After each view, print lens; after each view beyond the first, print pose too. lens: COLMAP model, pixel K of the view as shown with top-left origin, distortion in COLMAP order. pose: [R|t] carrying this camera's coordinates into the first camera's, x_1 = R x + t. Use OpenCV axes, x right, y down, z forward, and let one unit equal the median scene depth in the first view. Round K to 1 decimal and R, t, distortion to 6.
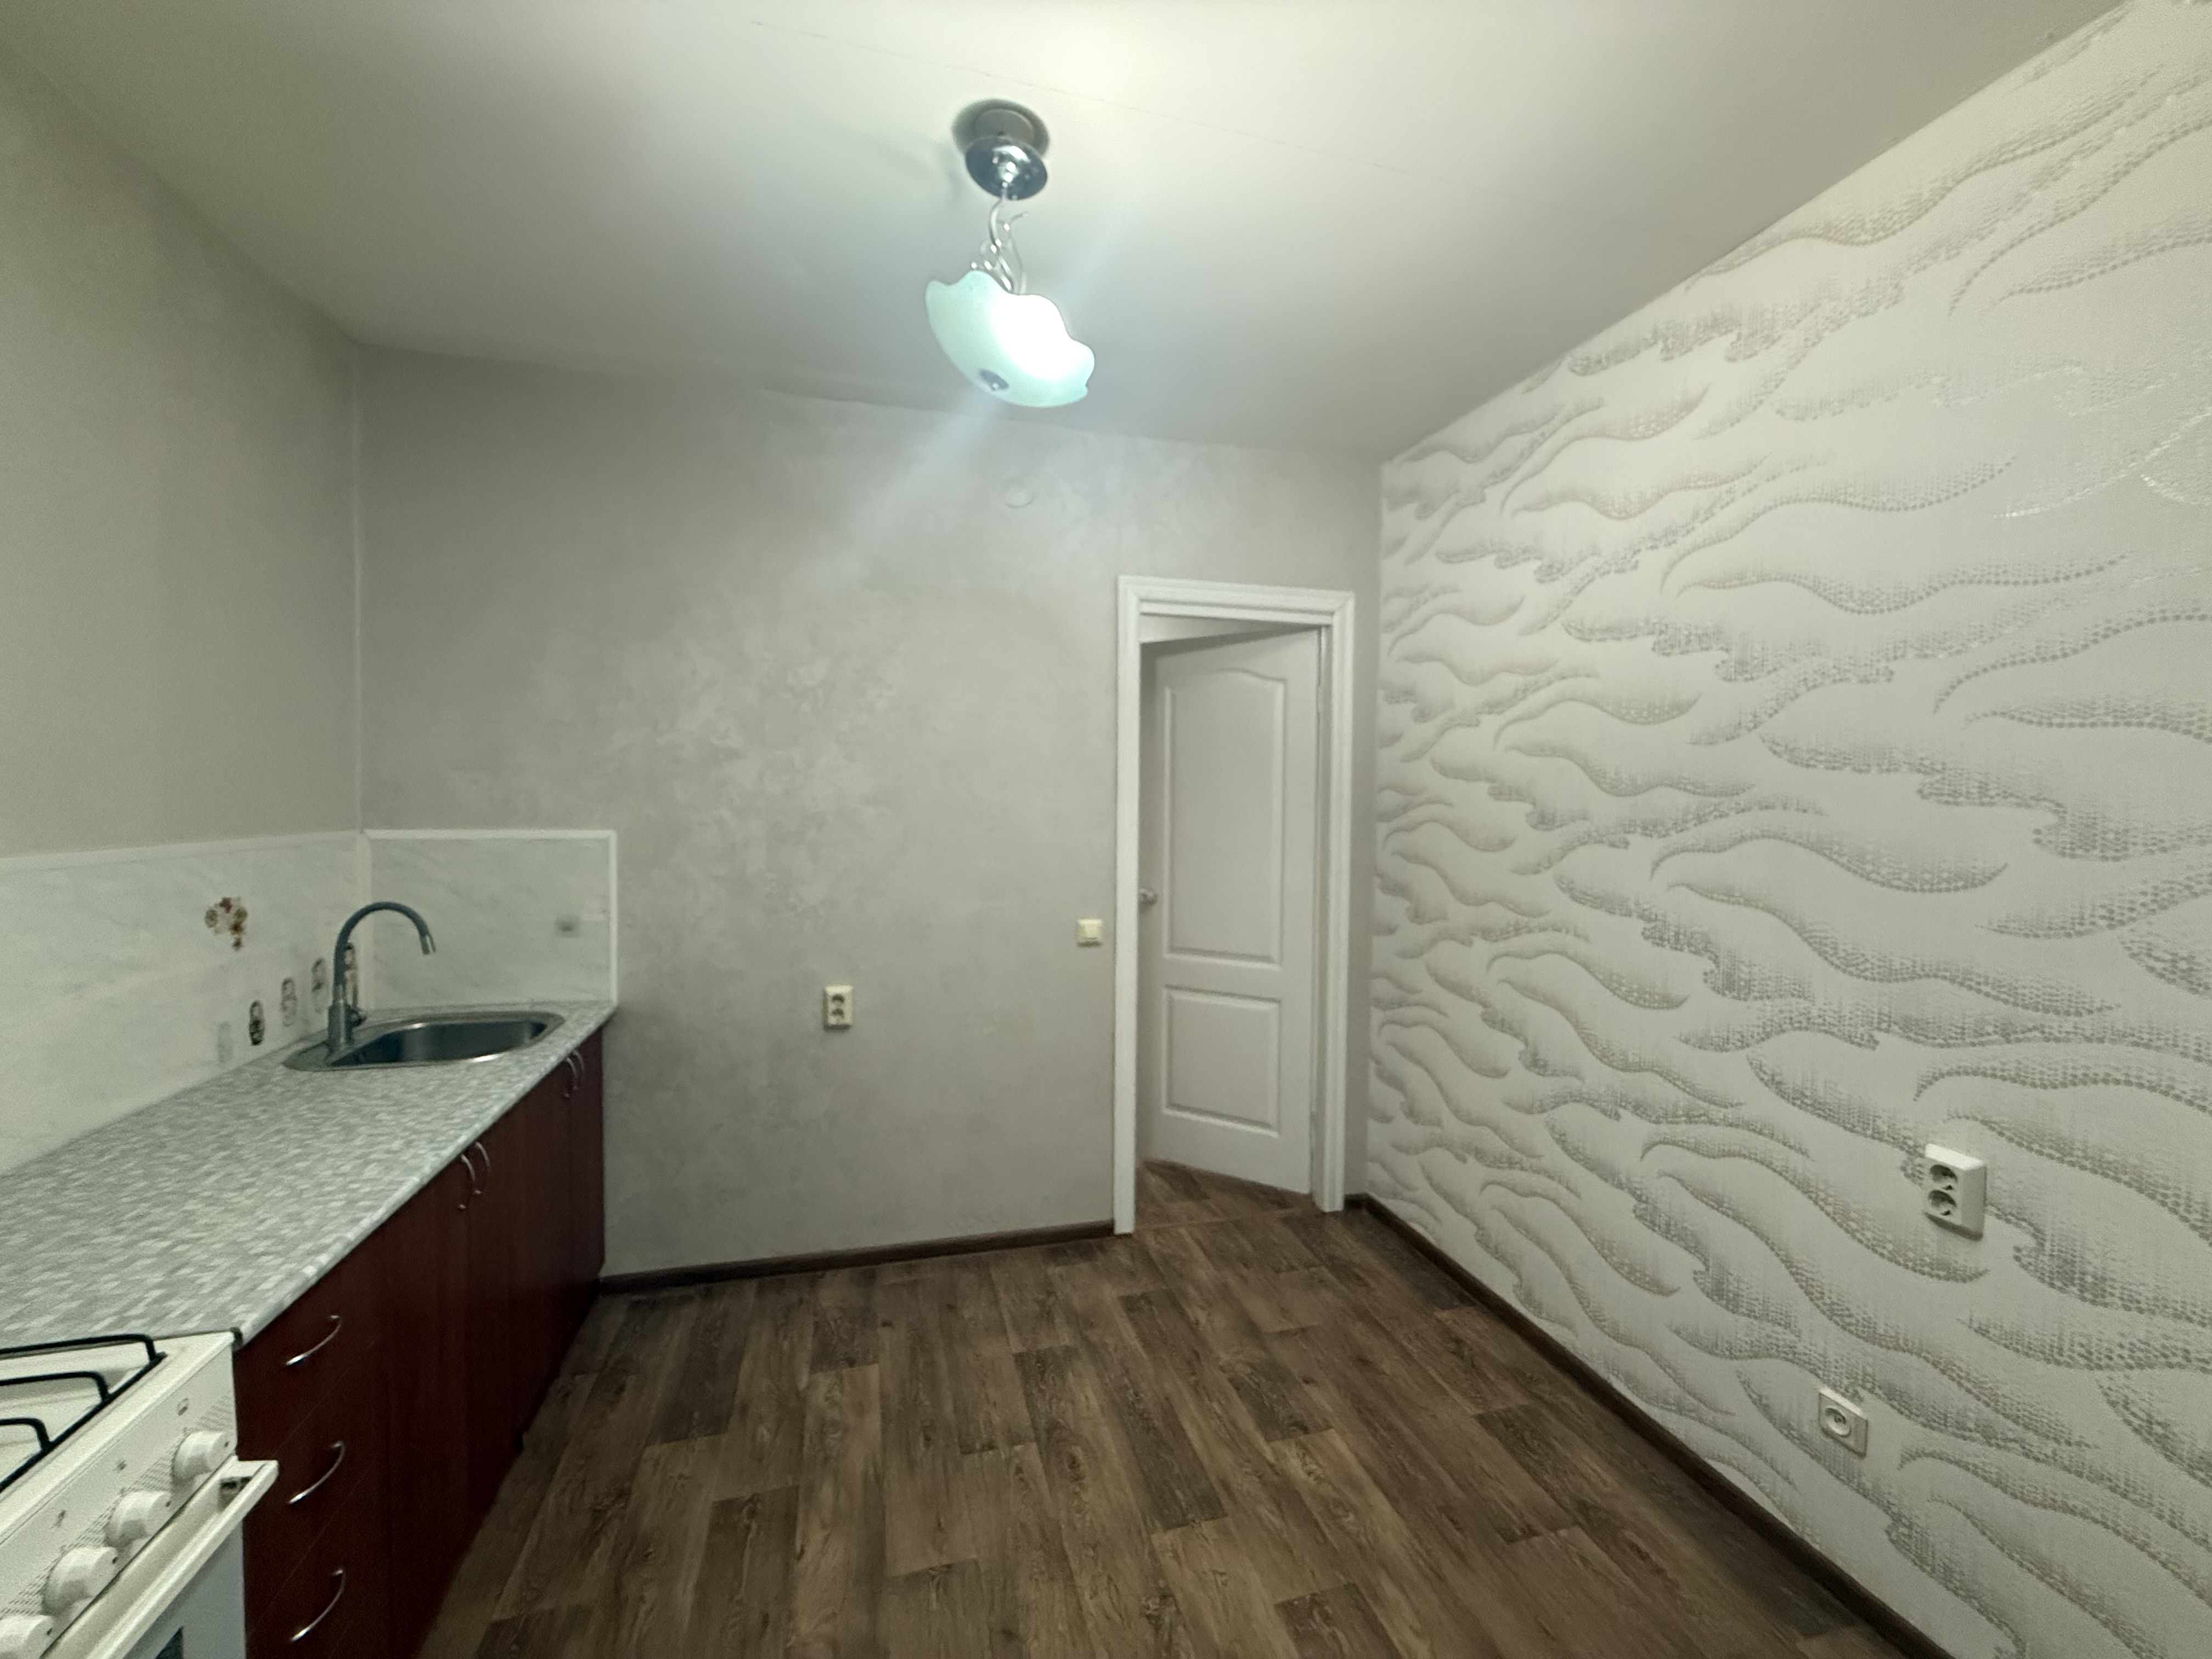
lens RADIAL K [[886.3, 0, 1113.1], [0, 886.3, 832.3], [0, 0, 1]] dist [0.000116, -0.000056]
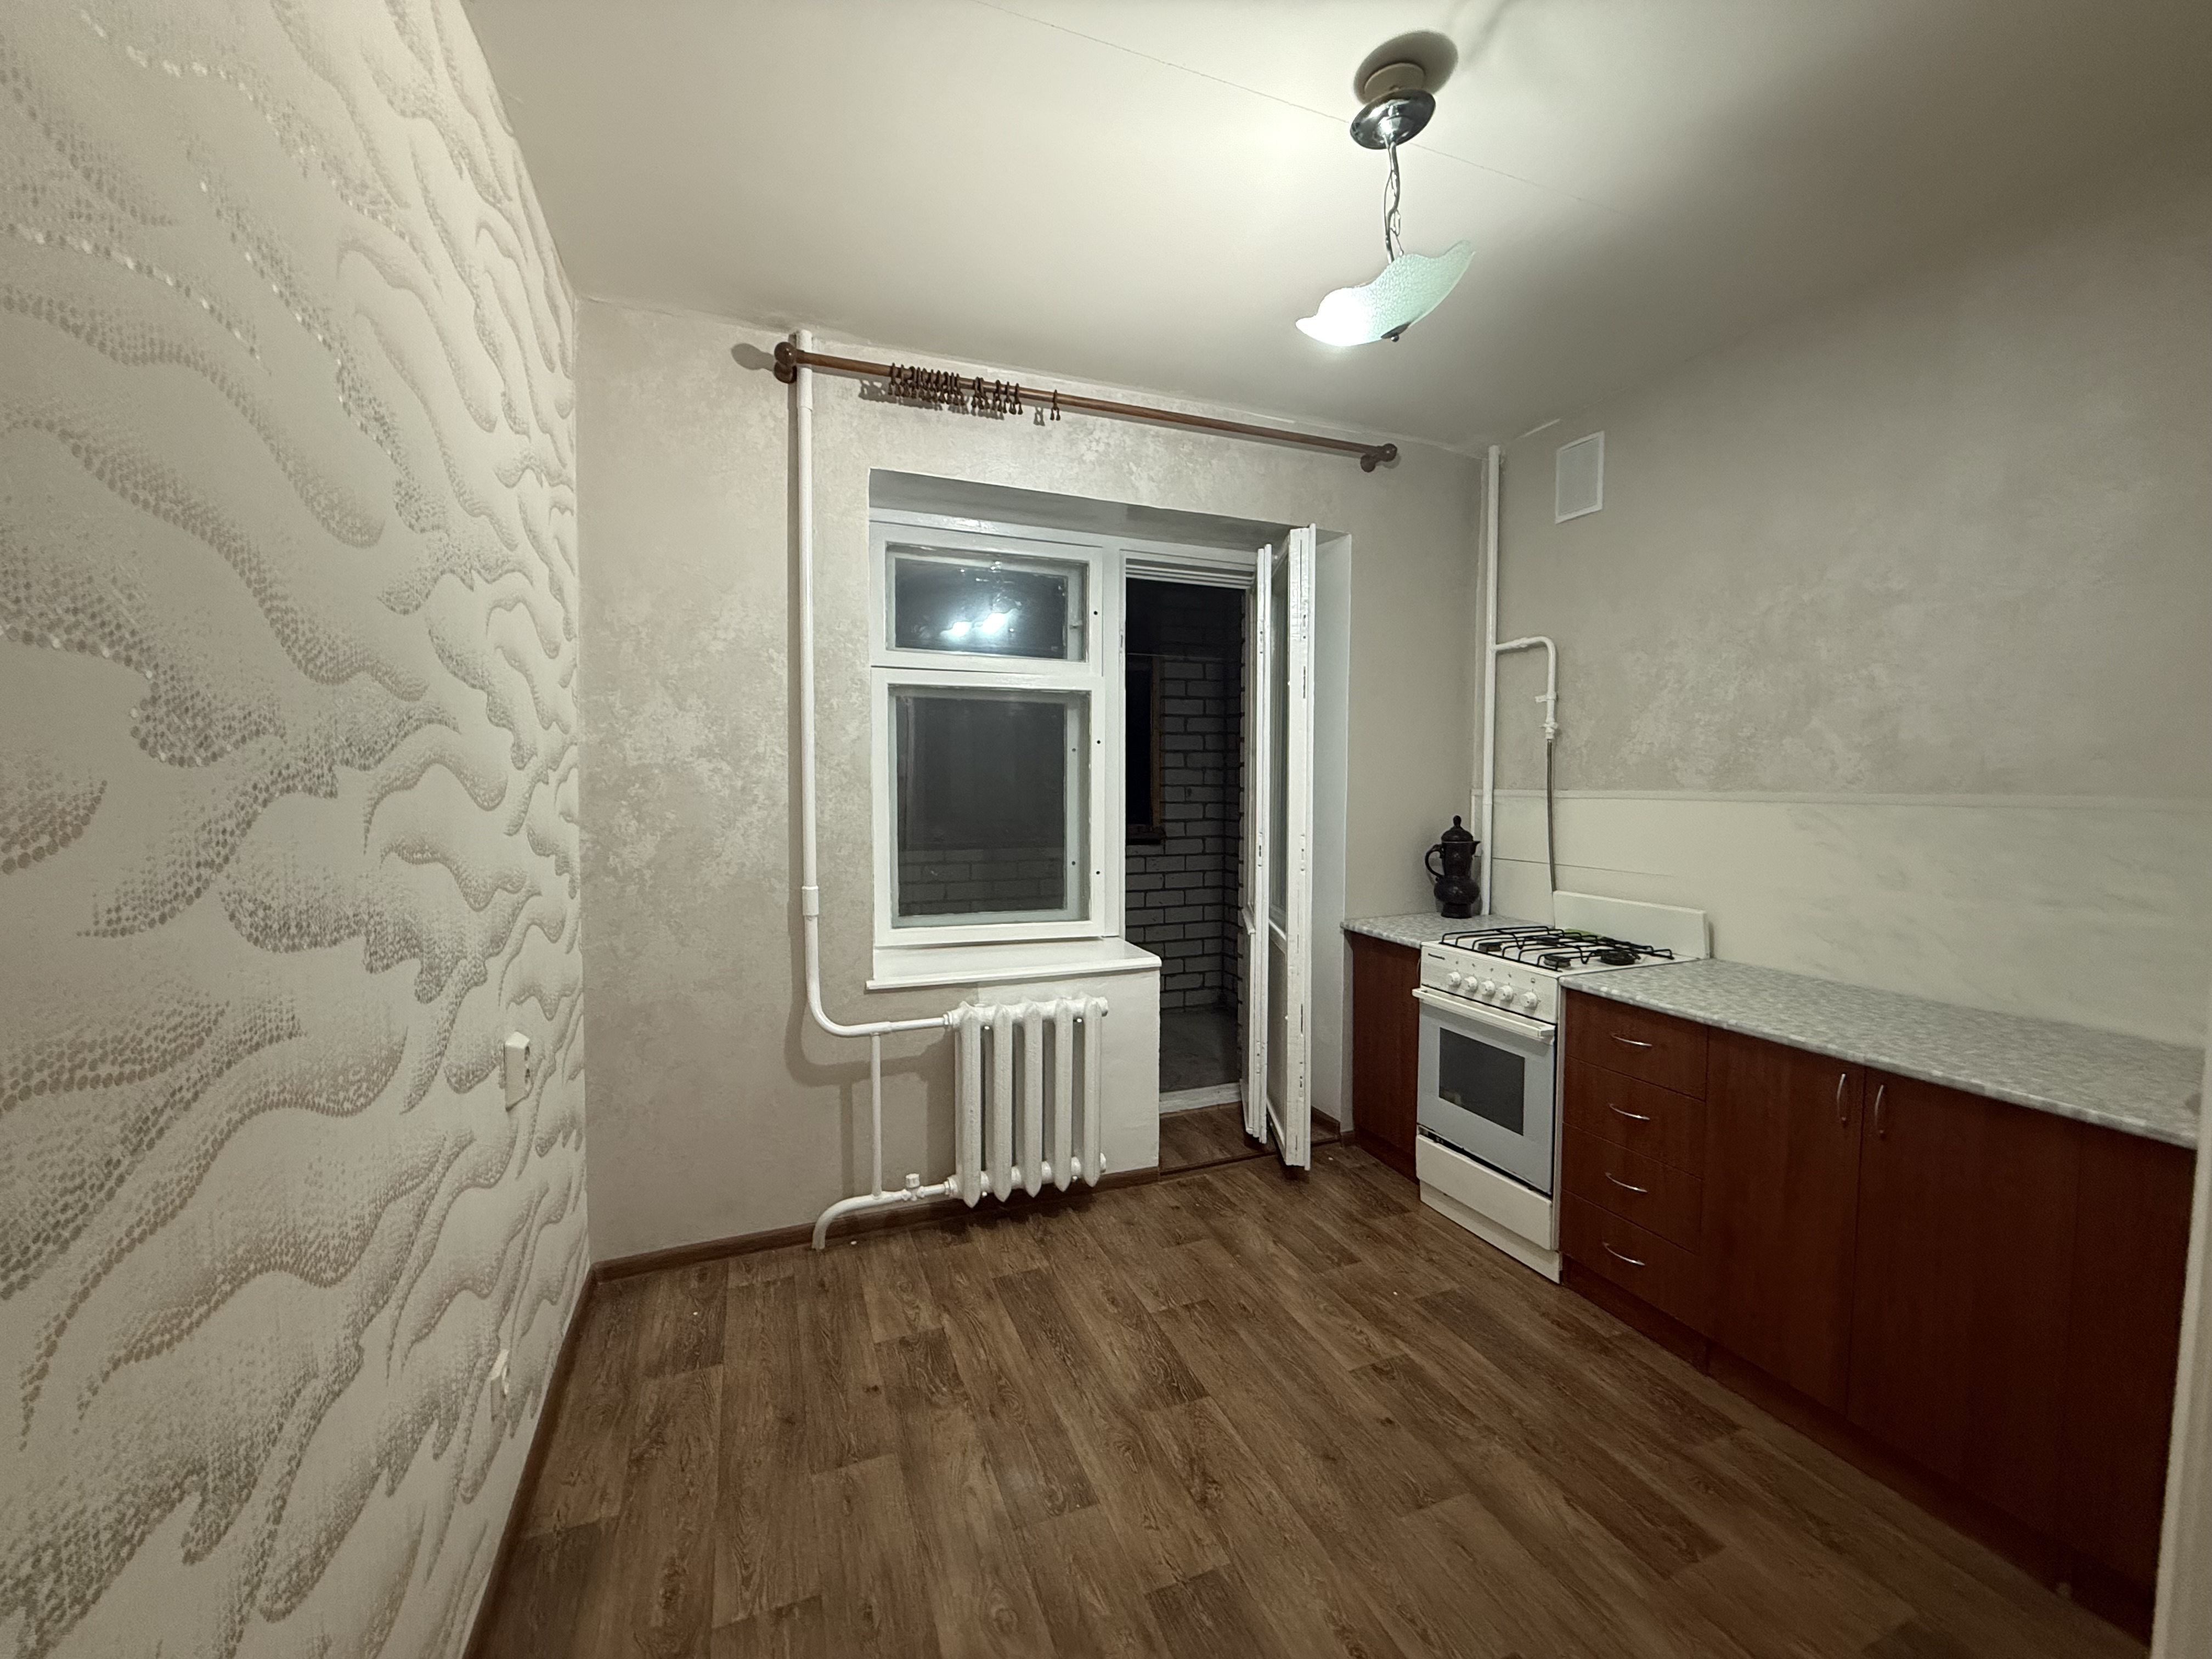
lens RADIAL K [[880.8, 0, 1103.3], [0, 880.8, 832.0], [0, 0, 1]] dist [0.000790, 0.000282]
pose [[-0.994973, -0.011359, -0.099497, 0.221947], [-0.021544, 0.994562, 0.101897, -0.018199], [0.097798, 0.103528, -0.989807, 1.495065]]
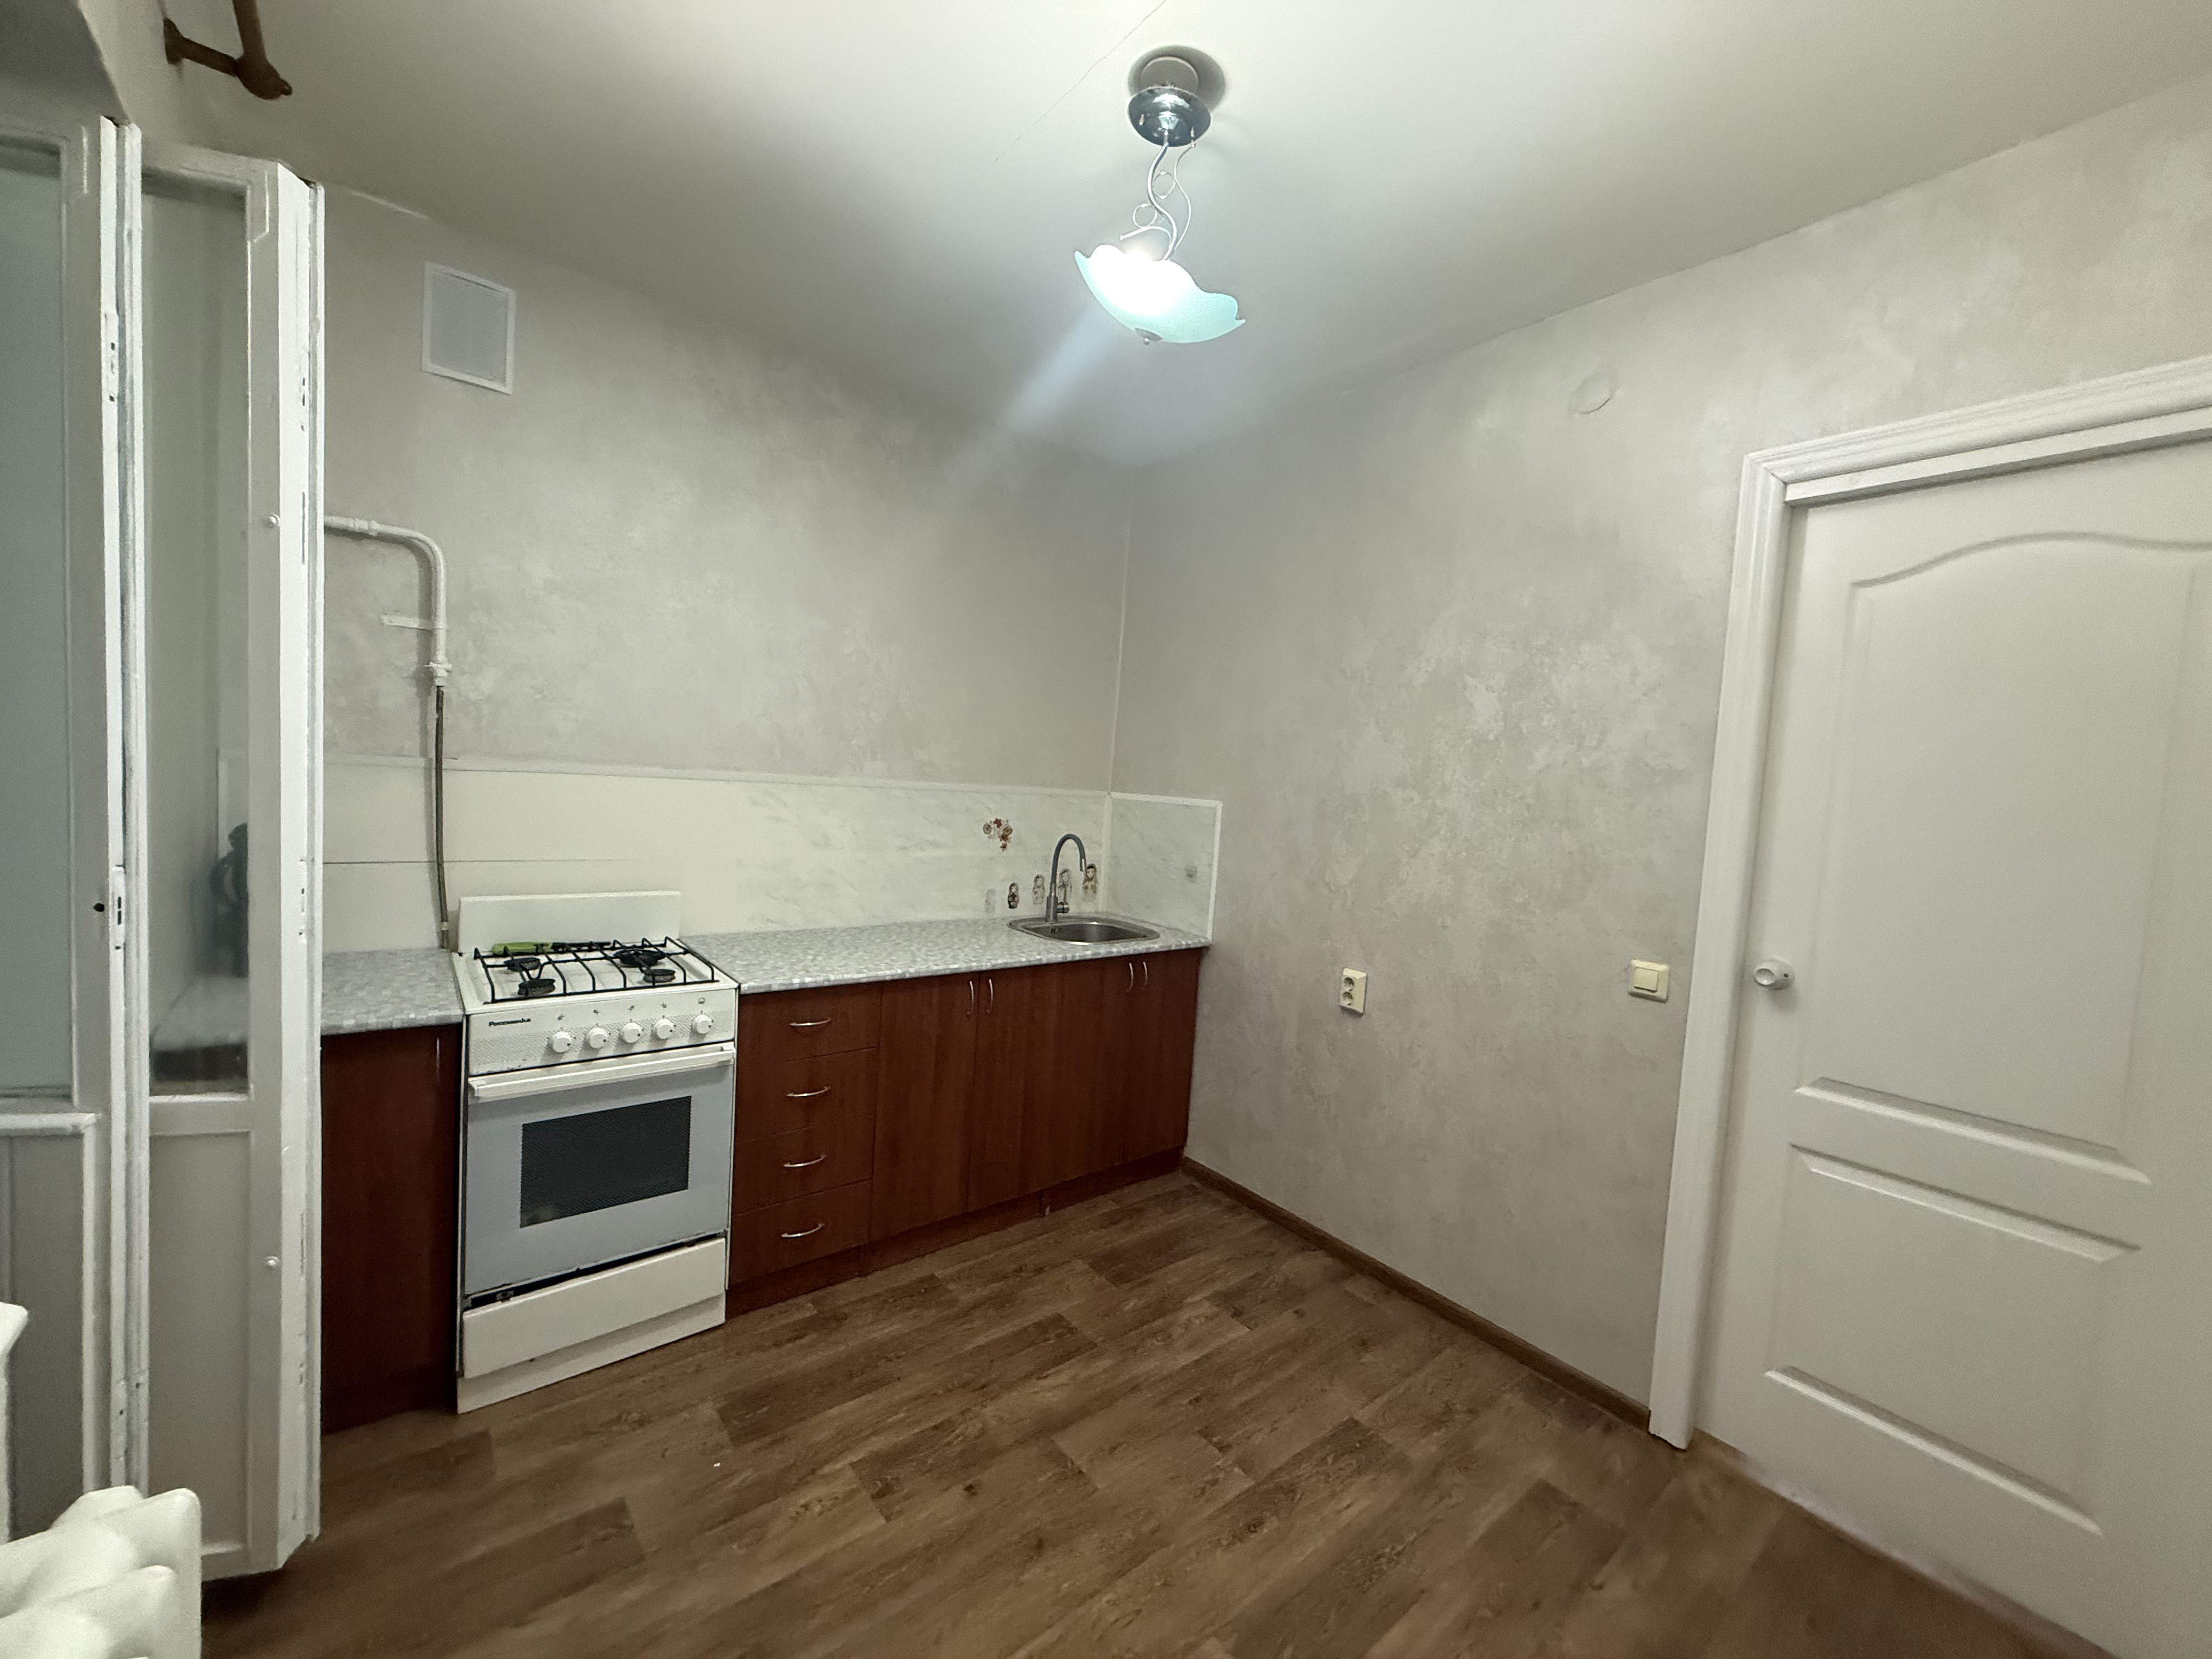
lens RADIAL K [[880.8, 0, 1103.3], [0, 880.8, 832.0], [0, 0, 1]] dist [0.000790, 0.000282]
pose [[0.397117, 0.066173, -0.915379, 0.591846], [-0.098107, 0.994743, 0.029348, 0.024625], [0.912509, 0.078150, 0.401522, 0.432164]]
